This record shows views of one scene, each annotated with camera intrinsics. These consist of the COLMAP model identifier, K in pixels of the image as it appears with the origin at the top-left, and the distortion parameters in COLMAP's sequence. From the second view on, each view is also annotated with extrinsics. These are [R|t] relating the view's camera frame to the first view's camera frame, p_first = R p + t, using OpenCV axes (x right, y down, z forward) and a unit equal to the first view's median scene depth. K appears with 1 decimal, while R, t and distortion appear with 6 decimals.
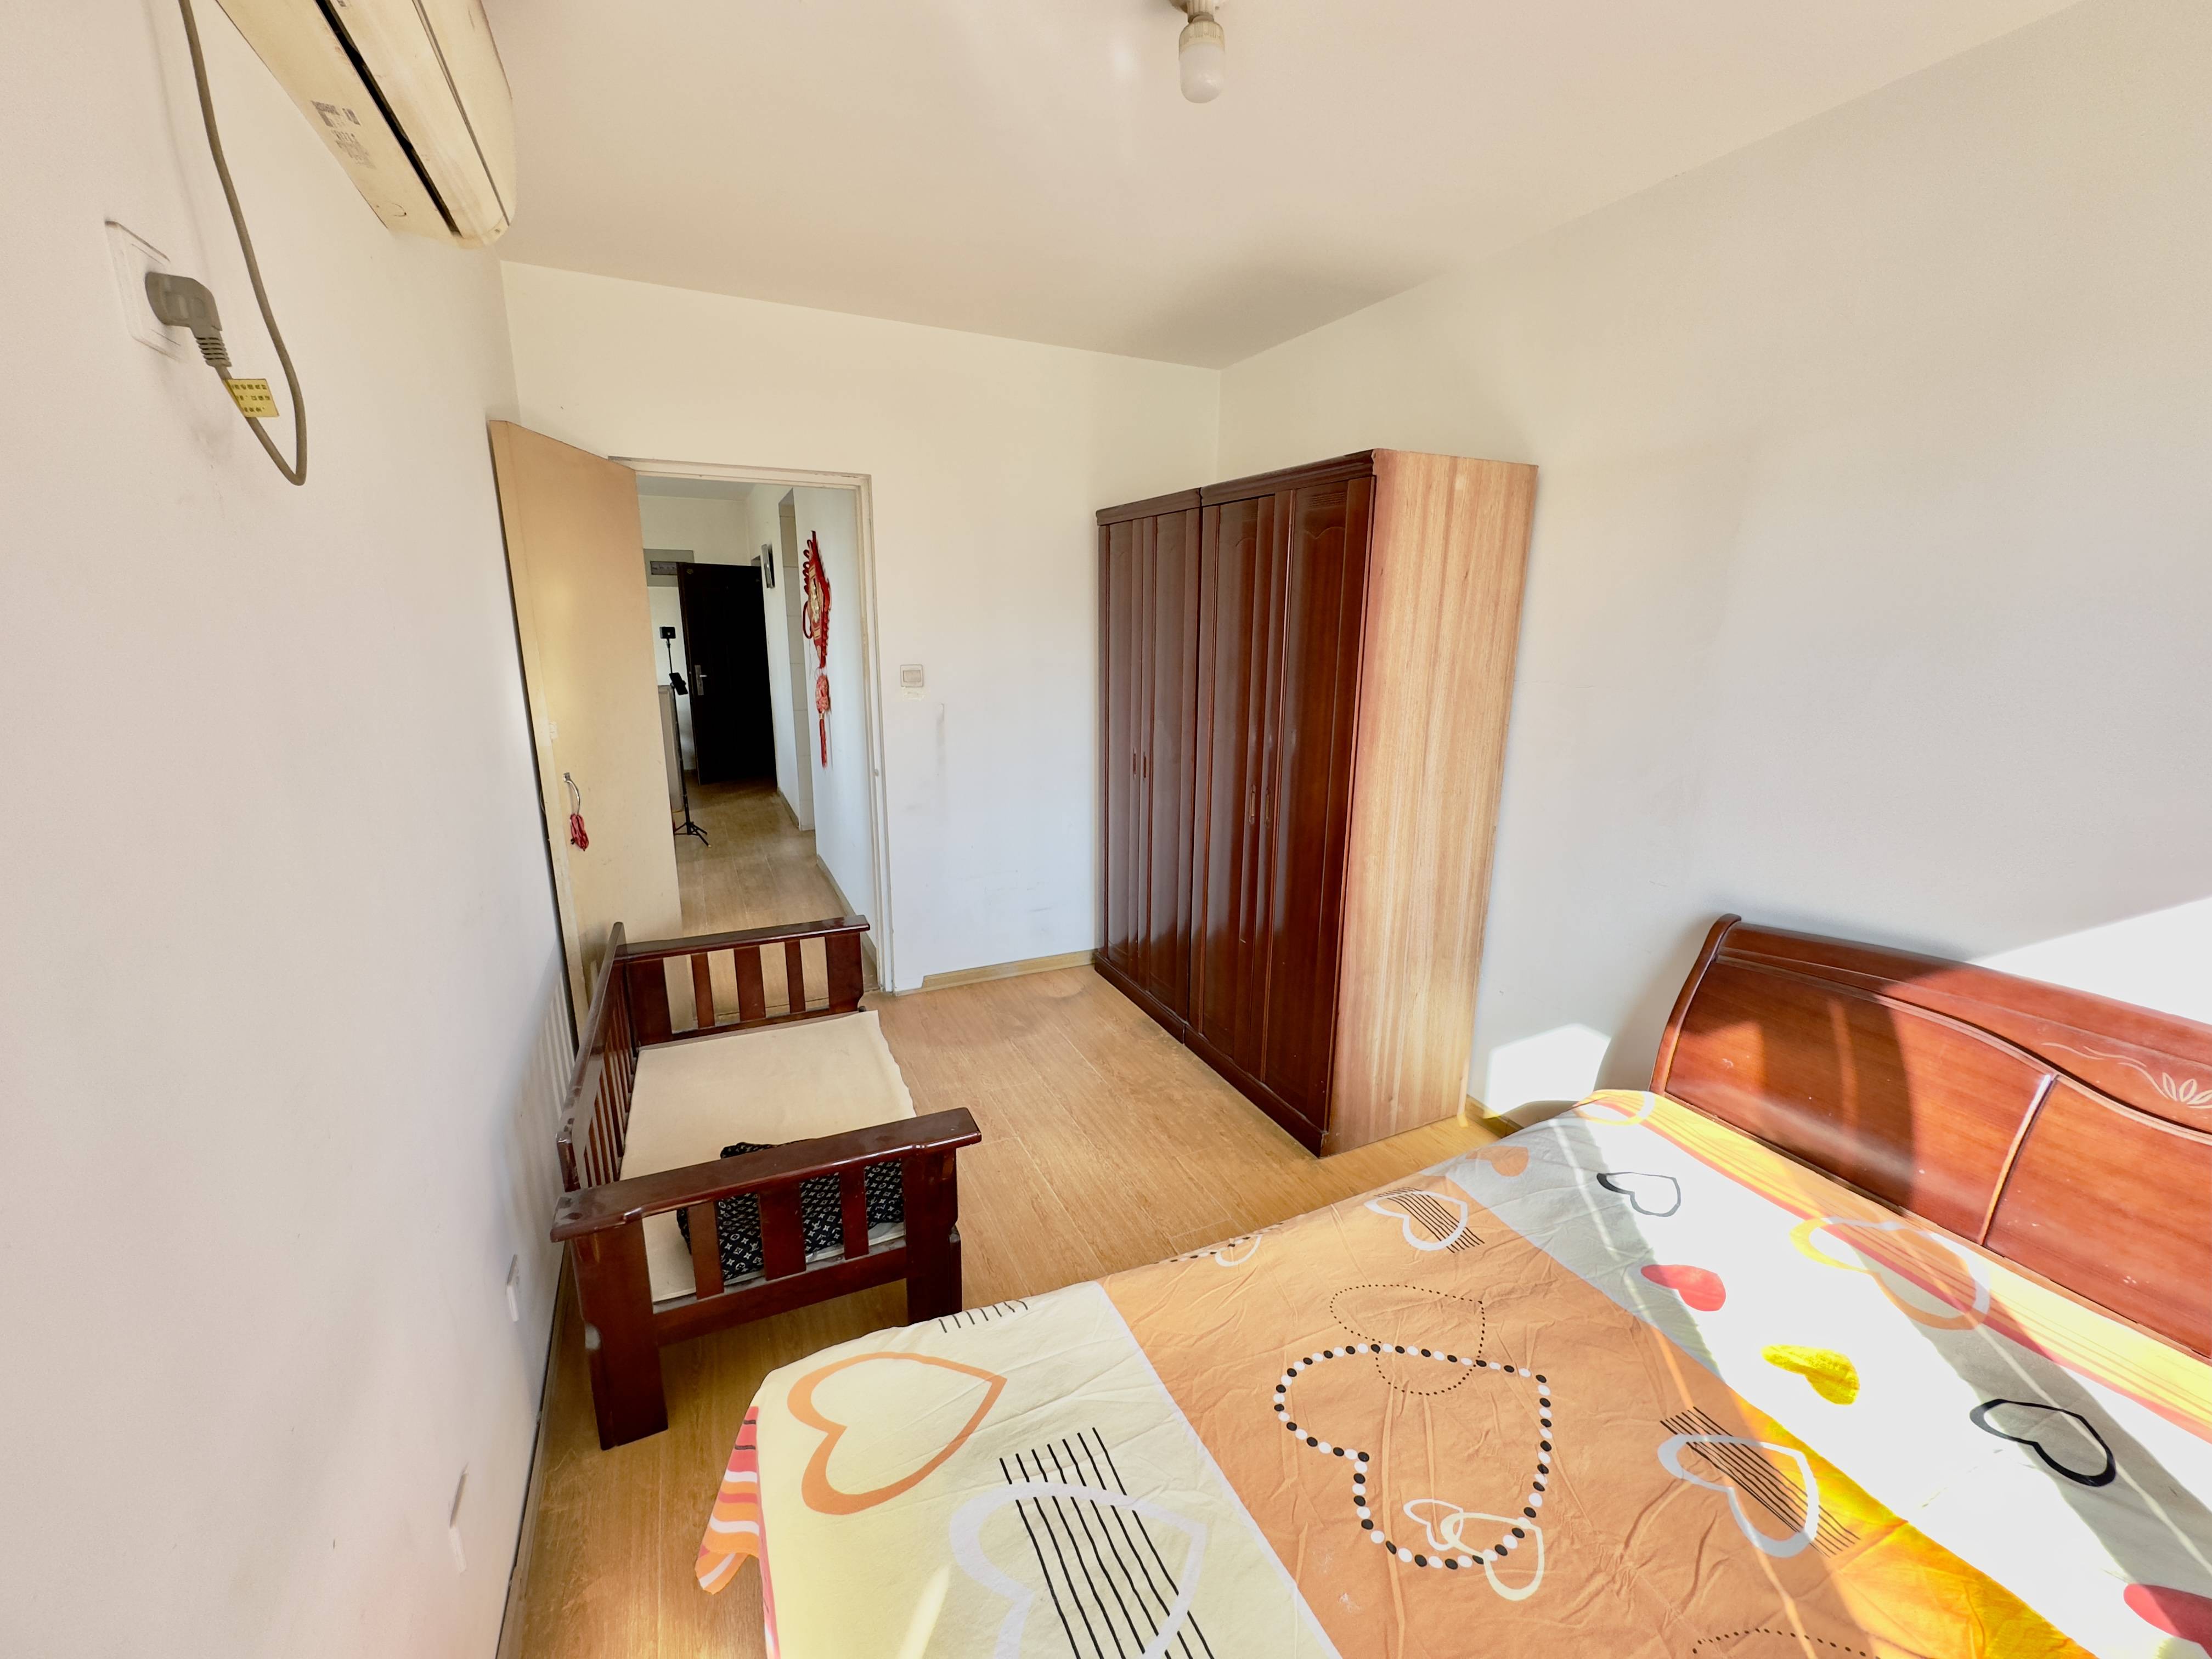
lens RADIAL K [[890.6, 0, 1106.0], [0, 890.6, 829.5], [0, 0, 1]] dist [-0.001571, 0.000901]
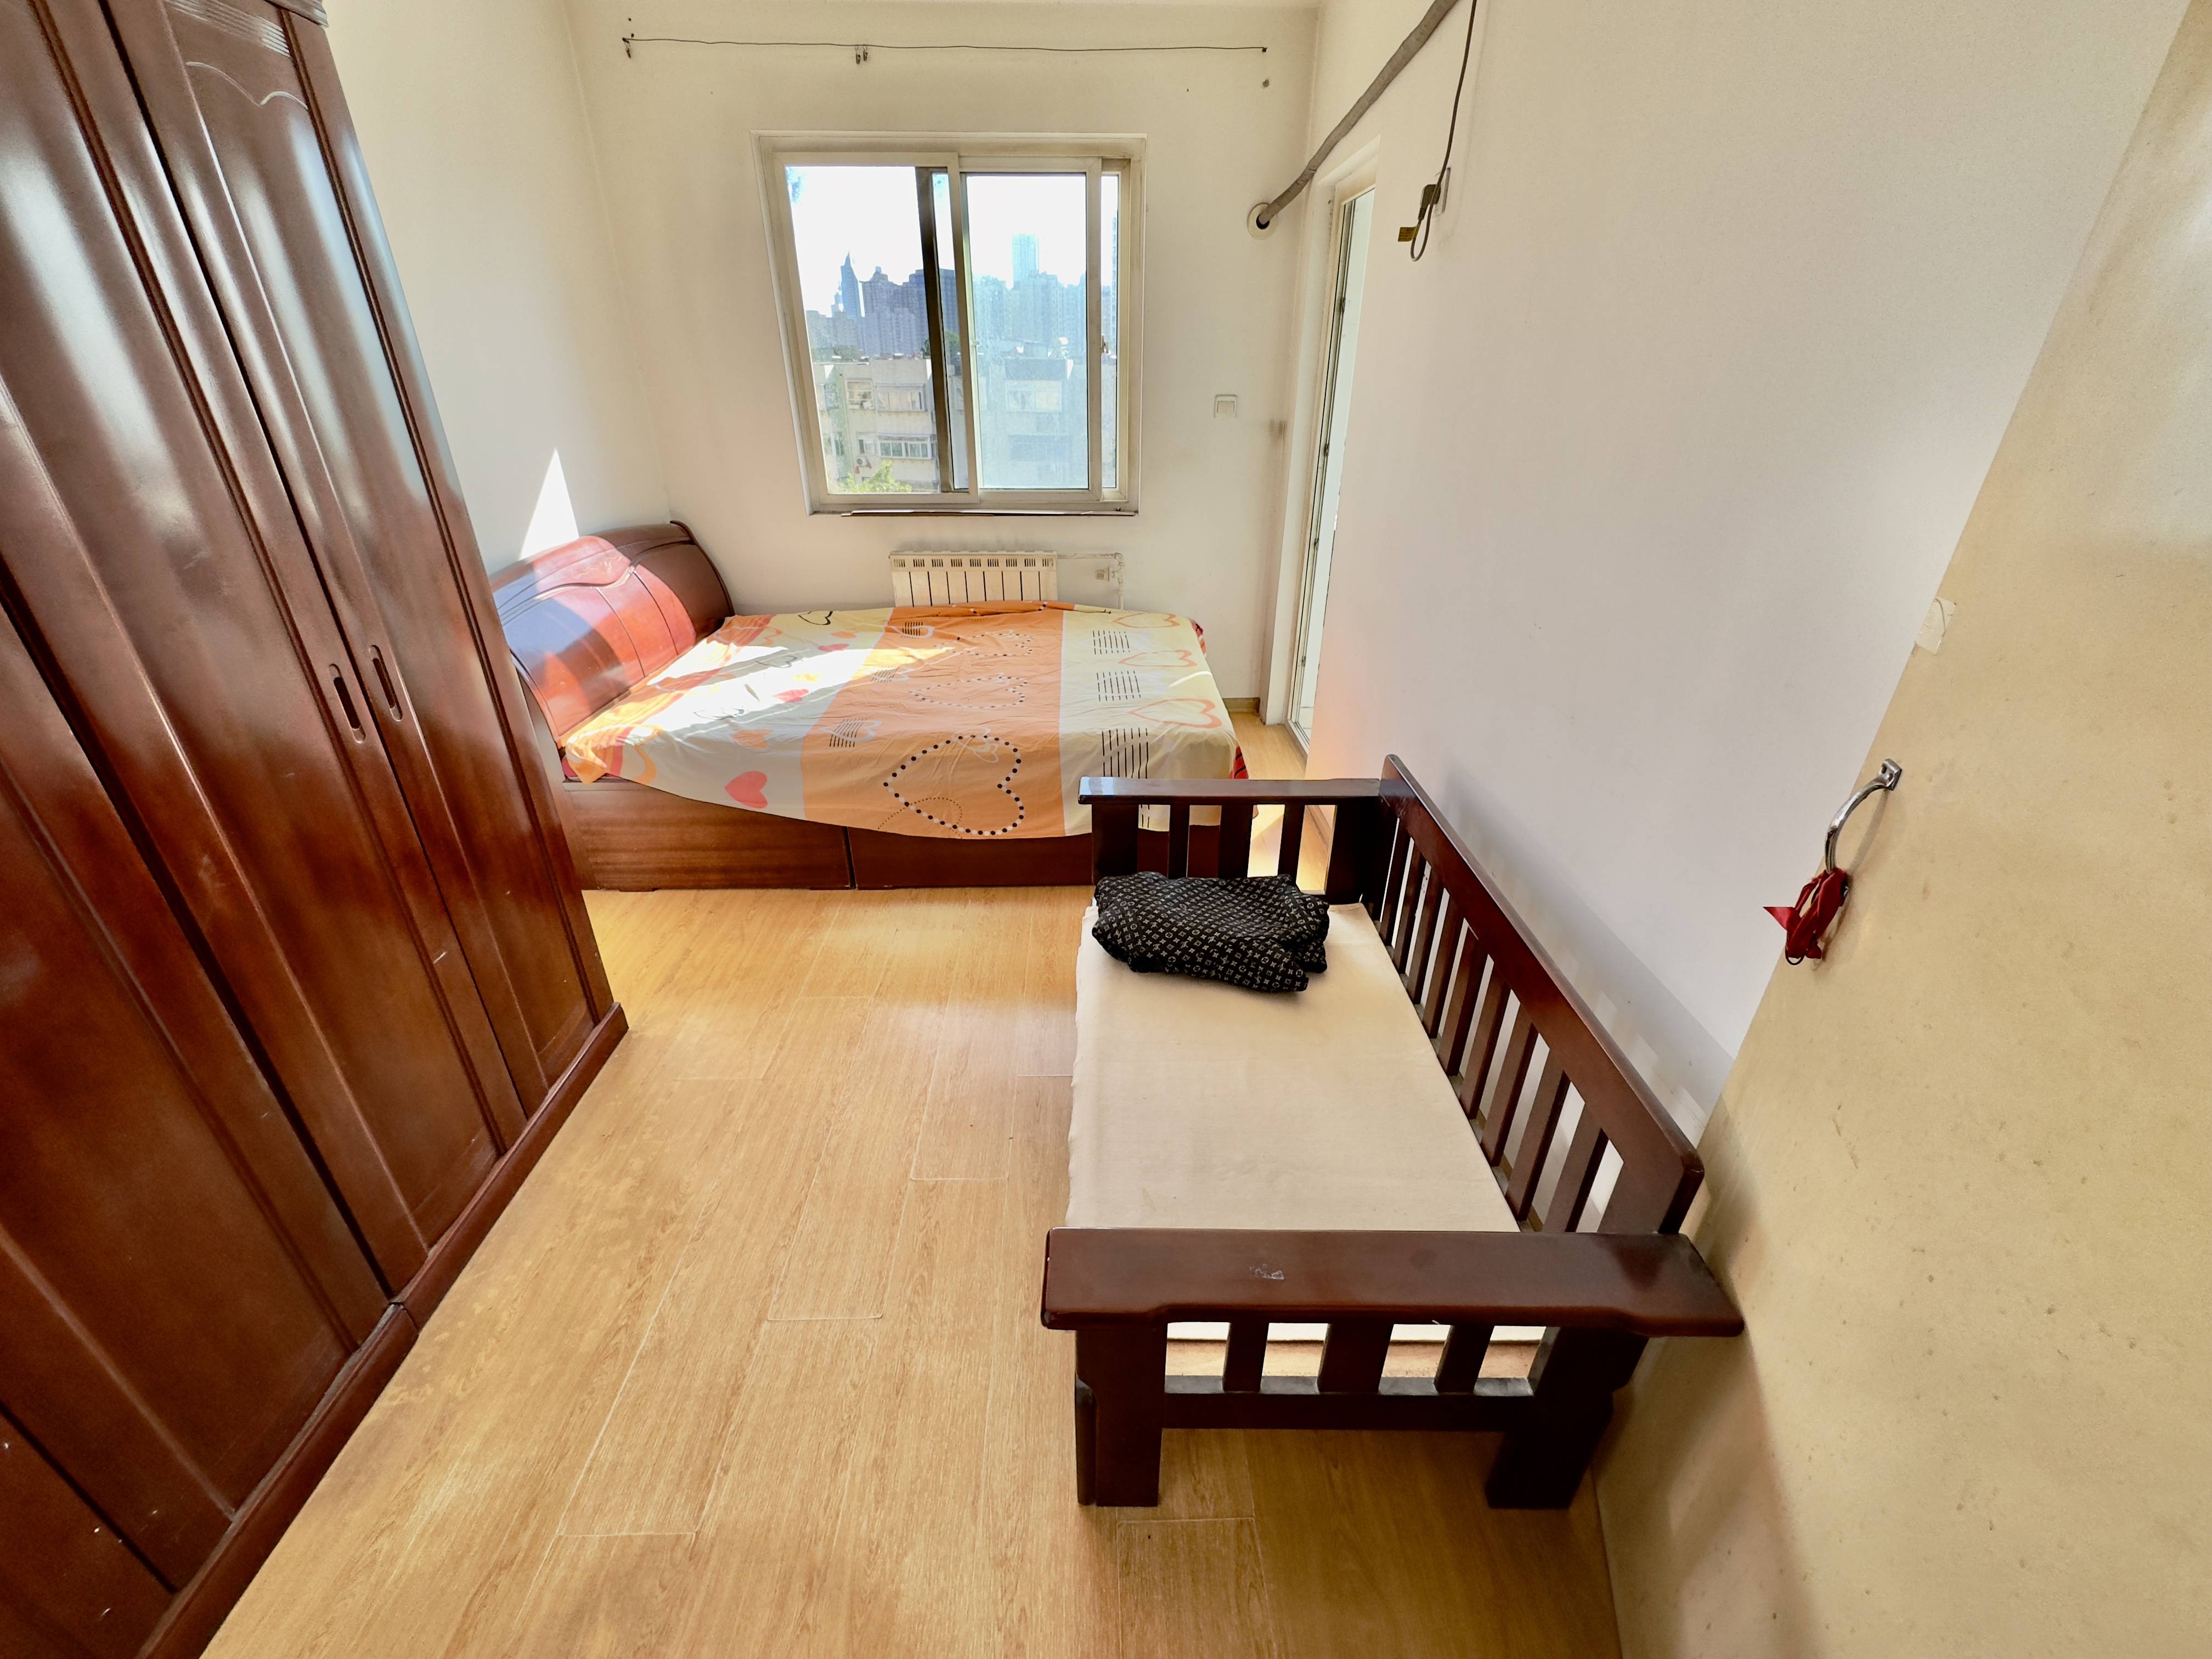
lens RADIAL K [[890.6, 0, 1106.0], [0, 890.6, 829.5], [0, 0, 1]] dist [-0.001571, 0.000901]
pose [[-0.912105, -0.204383, 0.355375, -0.797555], [0.078779, 0.763323, 0.641195, -0.508496], [-0.402316, 0.612834, -0.680130, 2.375359]]
